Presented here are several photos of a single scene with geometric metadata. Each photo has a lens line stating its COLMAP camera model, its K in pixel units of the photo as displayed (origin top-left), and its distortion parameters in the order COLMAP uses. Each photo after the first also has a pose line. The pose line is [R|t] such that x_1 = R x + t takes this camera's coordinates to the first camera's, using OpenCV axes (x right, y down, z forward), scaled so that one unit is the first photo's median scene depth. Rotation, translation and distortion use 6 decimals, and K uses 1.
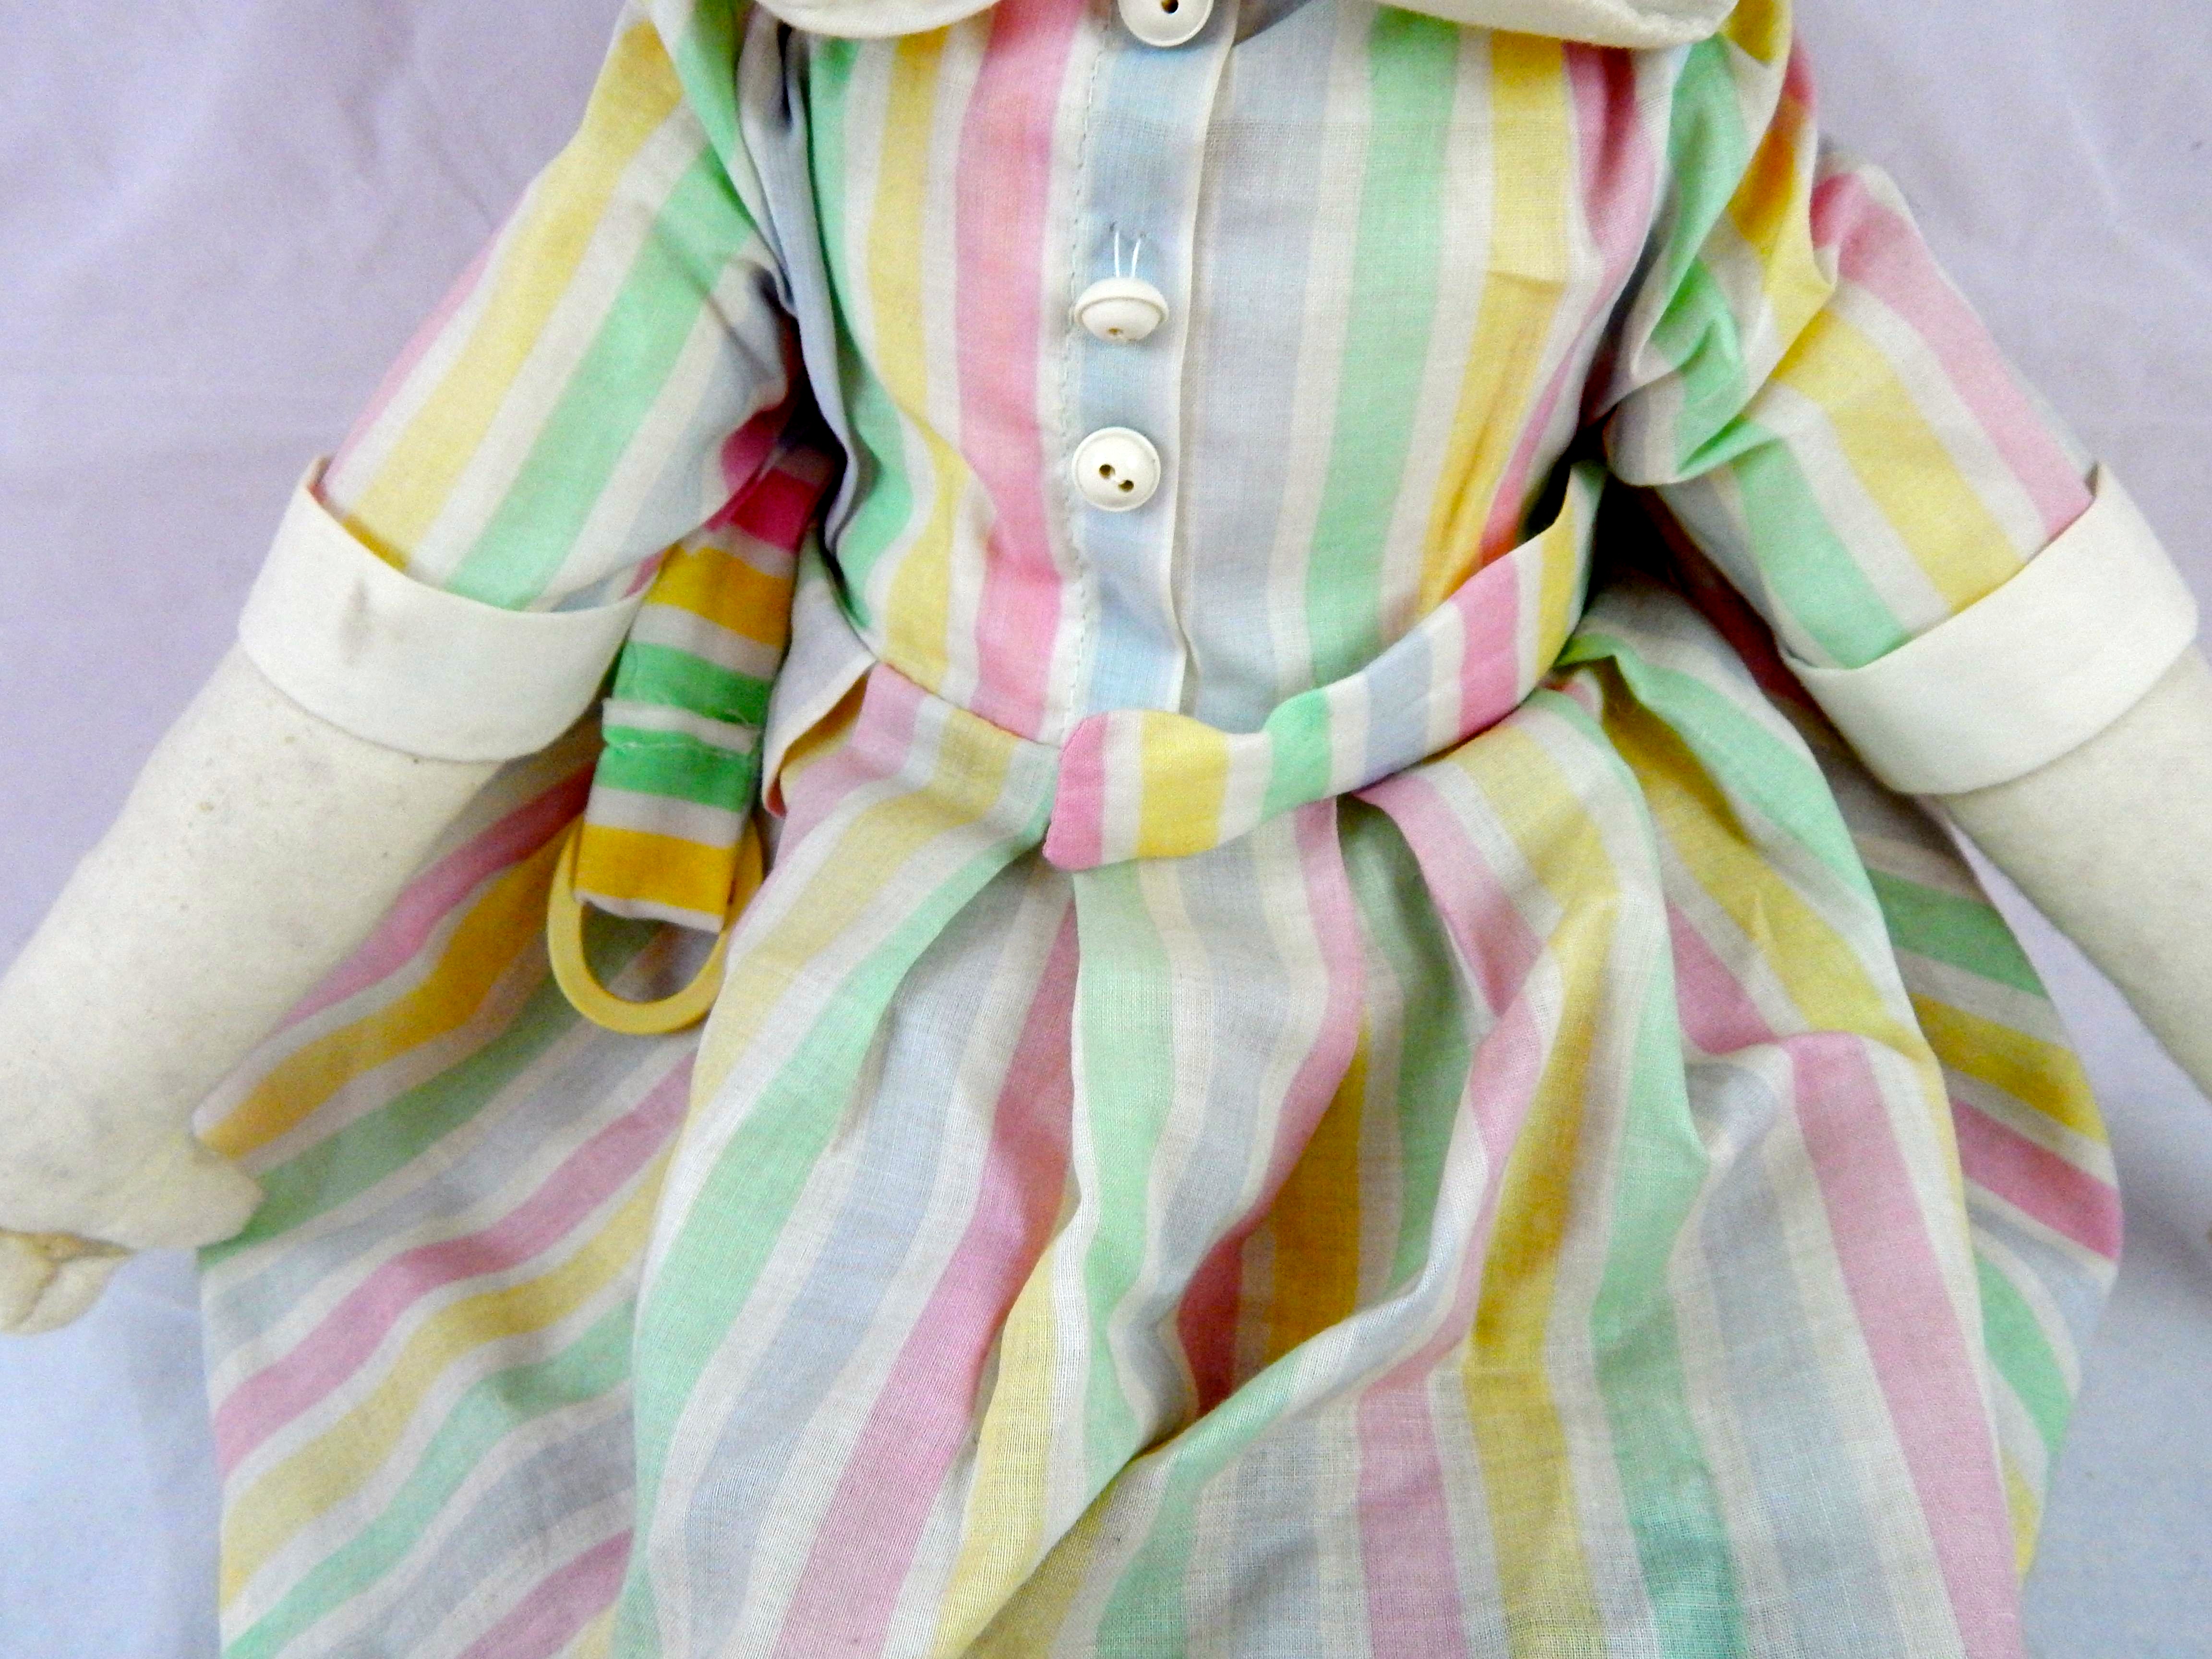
lens RADIAL K [[1856.1, 0, 1106.0], [0, 1856.1, 829.5], [0, 0, 1]] dist [-0.002004, -0.008994]
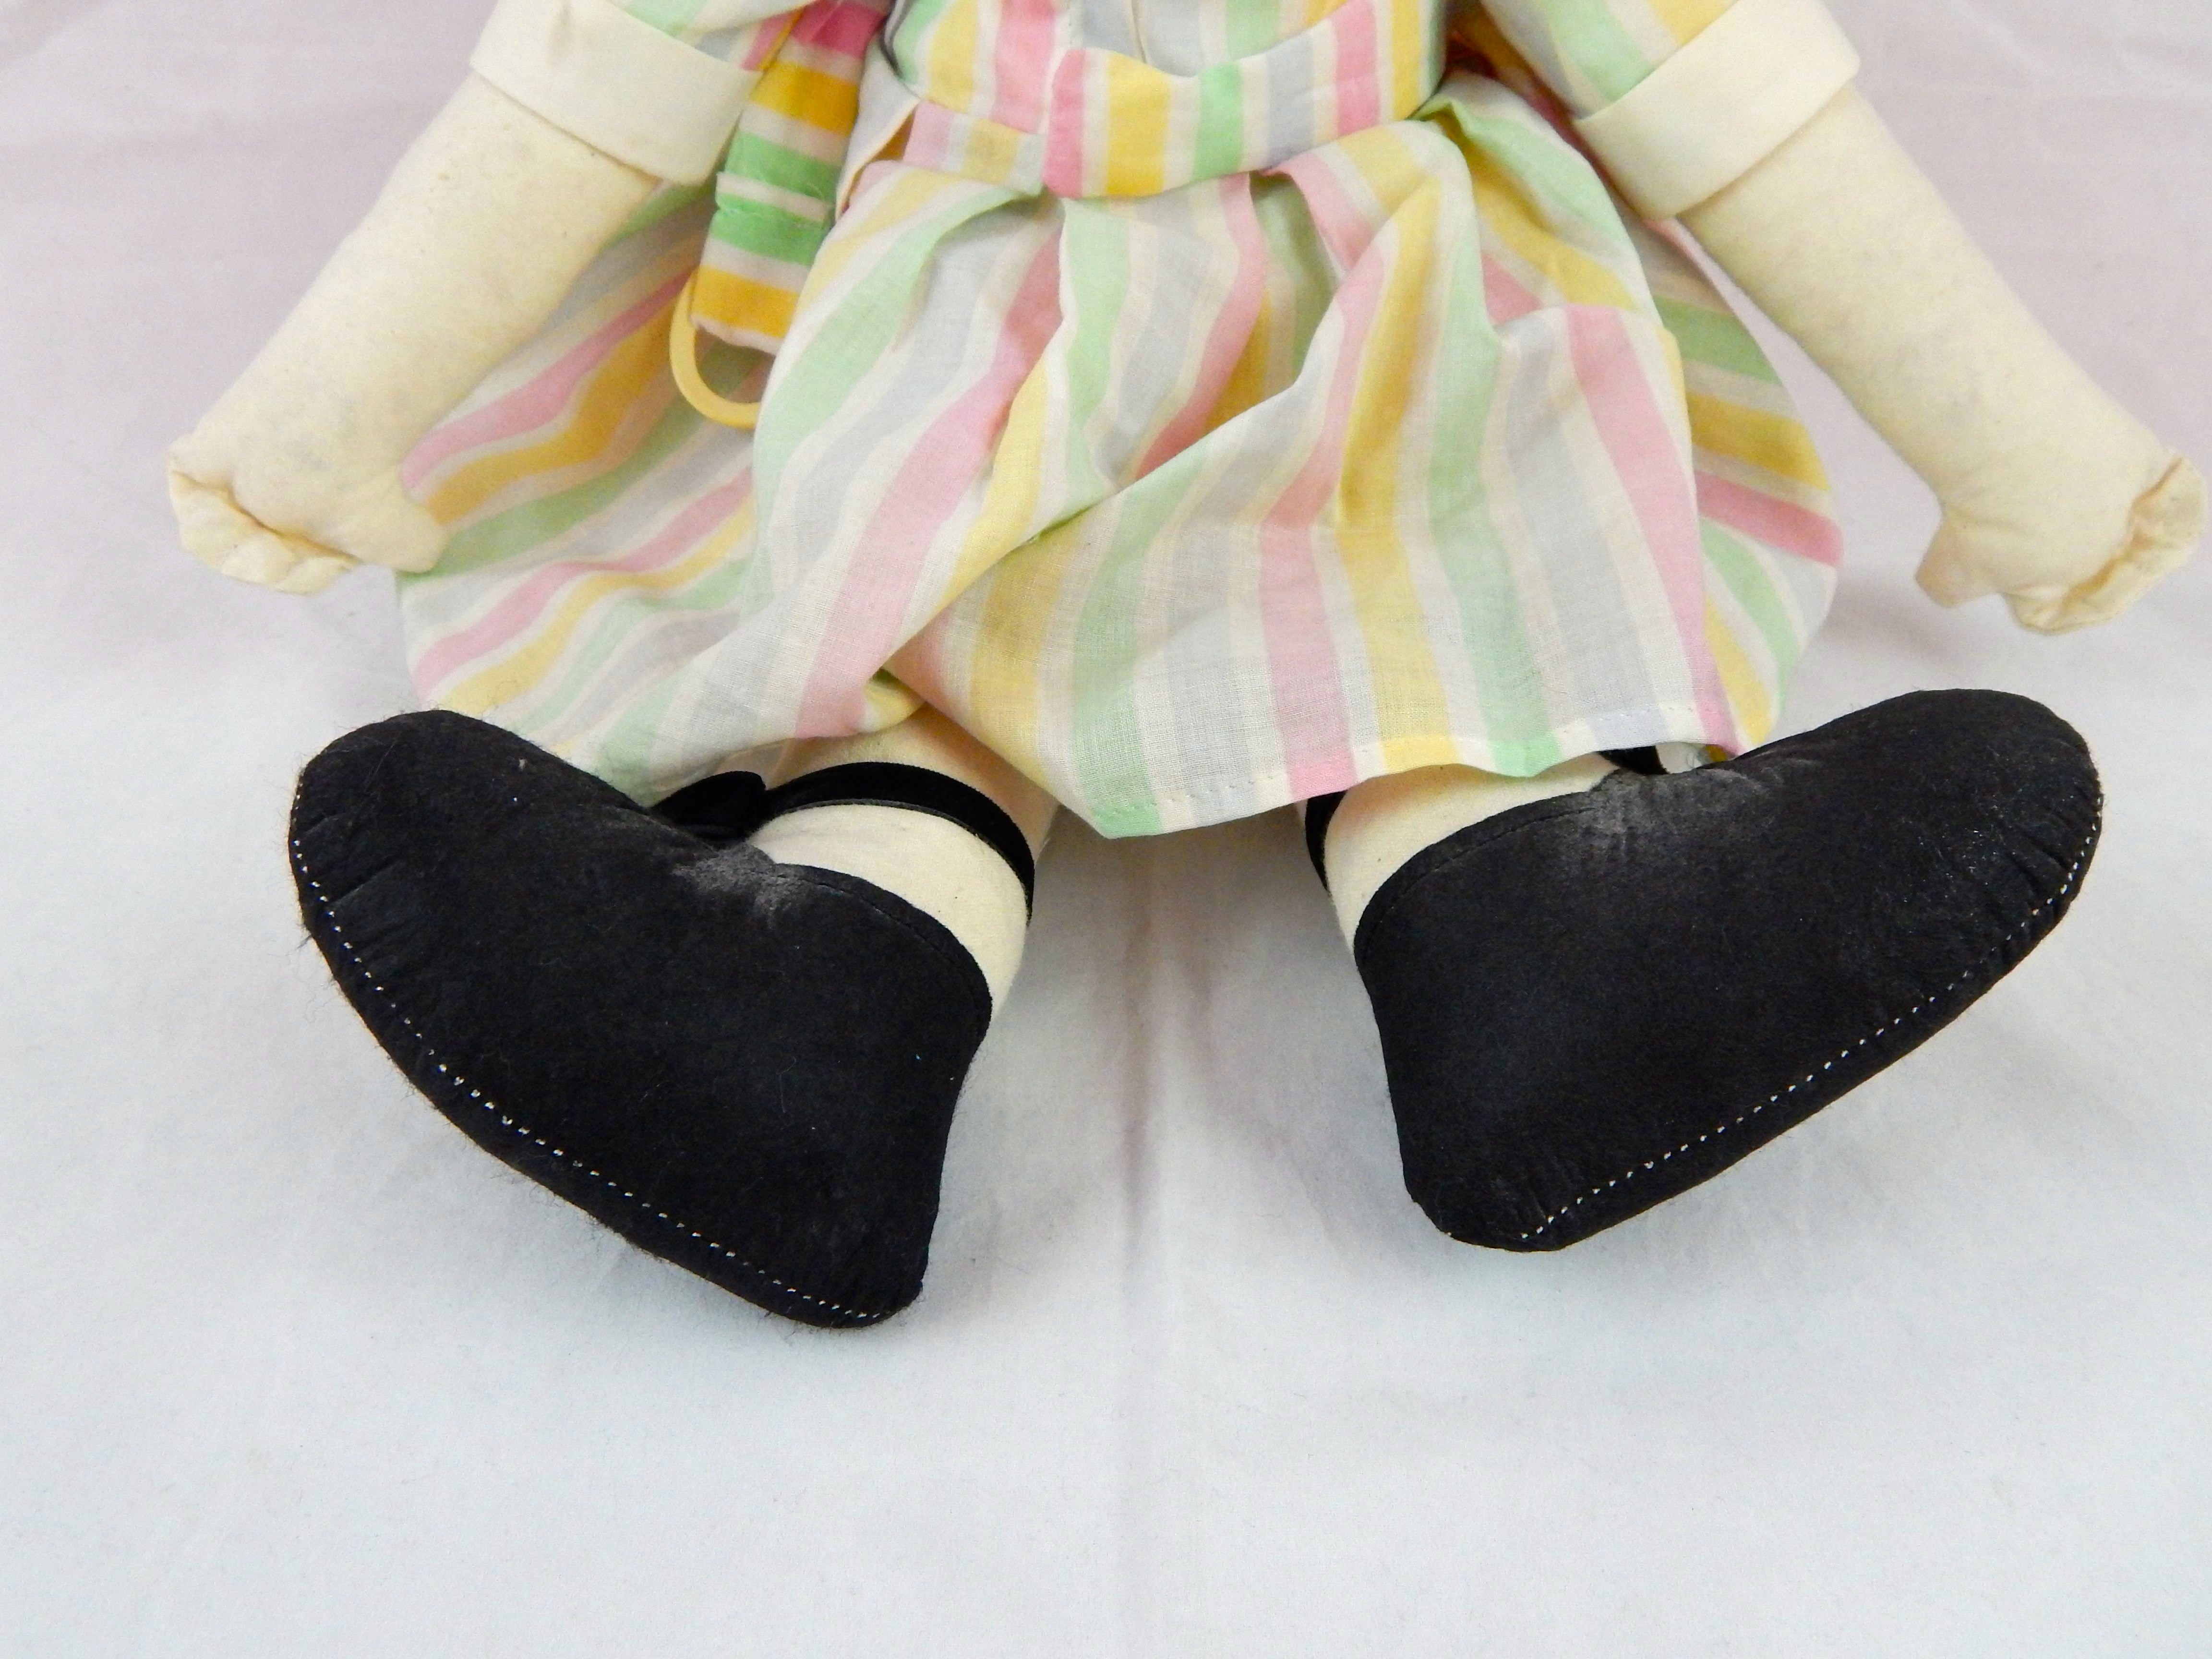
lens RADIAL K [[1856.1, 0, 1106.0], [0, 1856.1, 829.5], [0, 0, 1]] dist [-0.002004, -0.008994]
pose [[0.999971, 0.006285, 0.004219, 0.013116], [-0.005873, 0.995799, -0.091373, 0.625876], [-0.004776, 0.091345, 0.995808, -0.365468]]
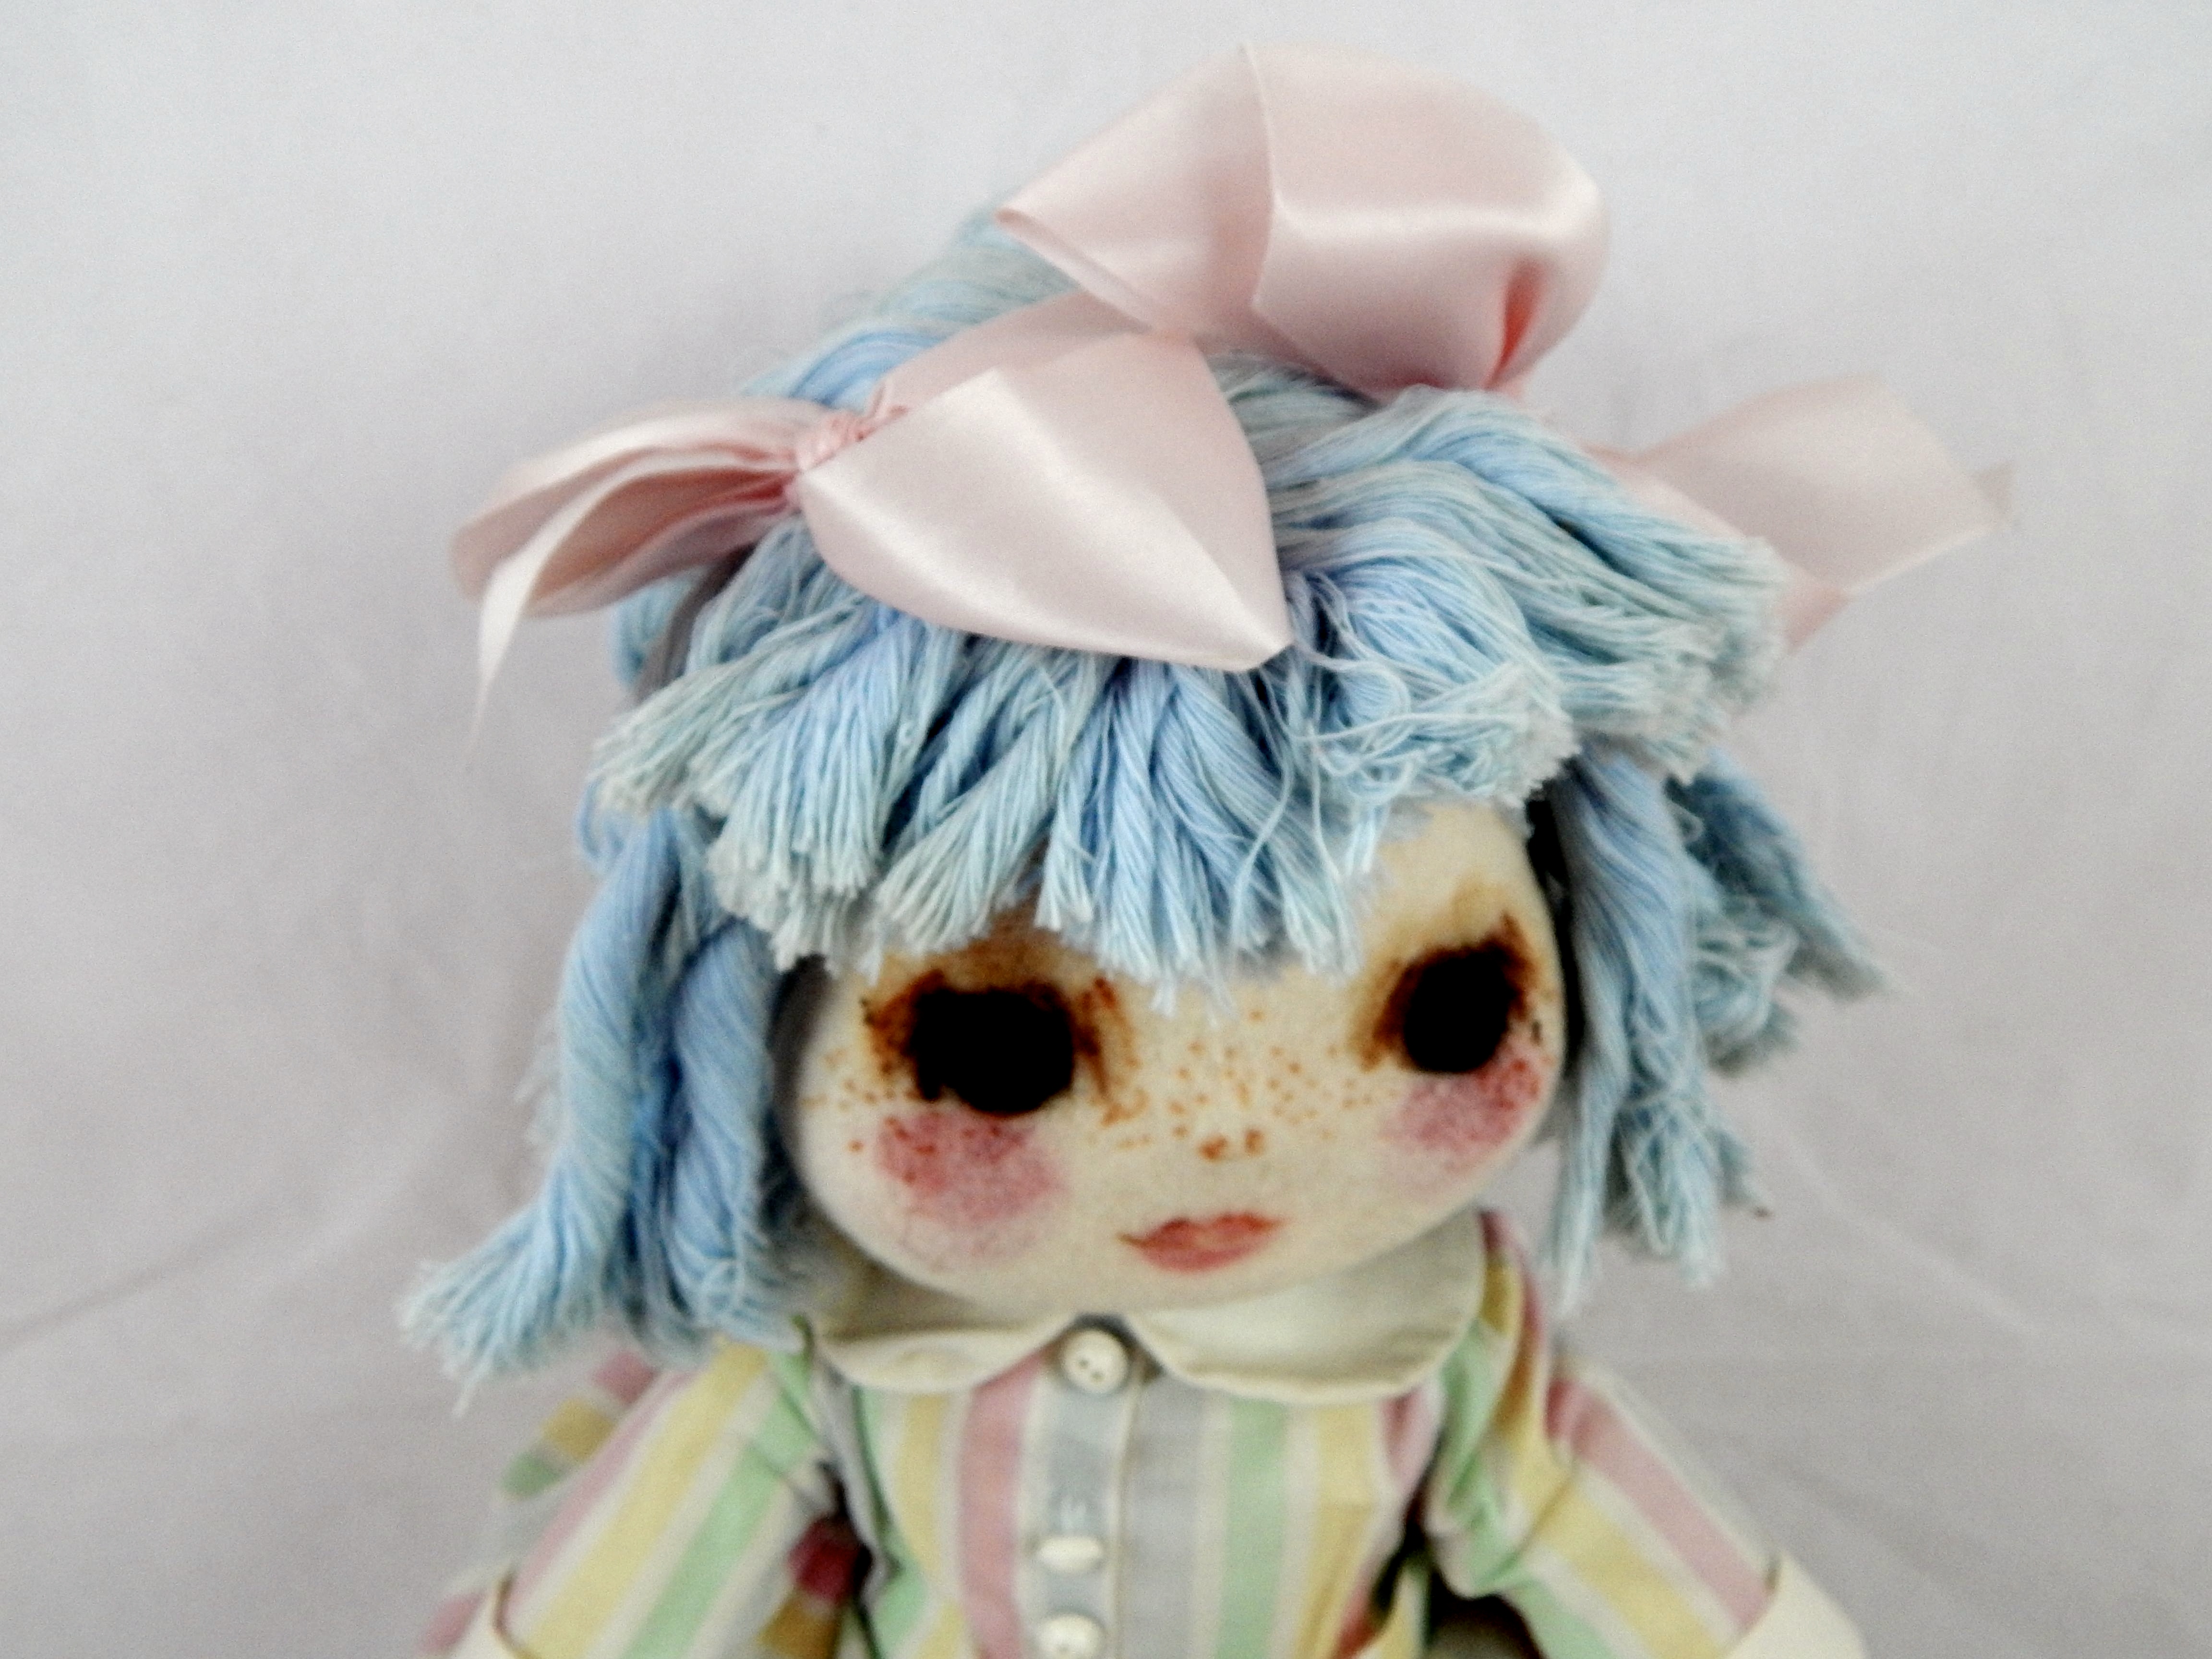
lens RADIAL K [[1894.6, 0, 1106.0], [0, 1894.6, 829.5], [0, 0, 1]] dist [0.019628, -0.021018]
pose [[0.999552, -0.028566, 0.008887, 0.034032], [0.029814, 0.975744, -0.216874, -0.450049], [-0.002476, 0.217042, 0.976159, -0.529214]]
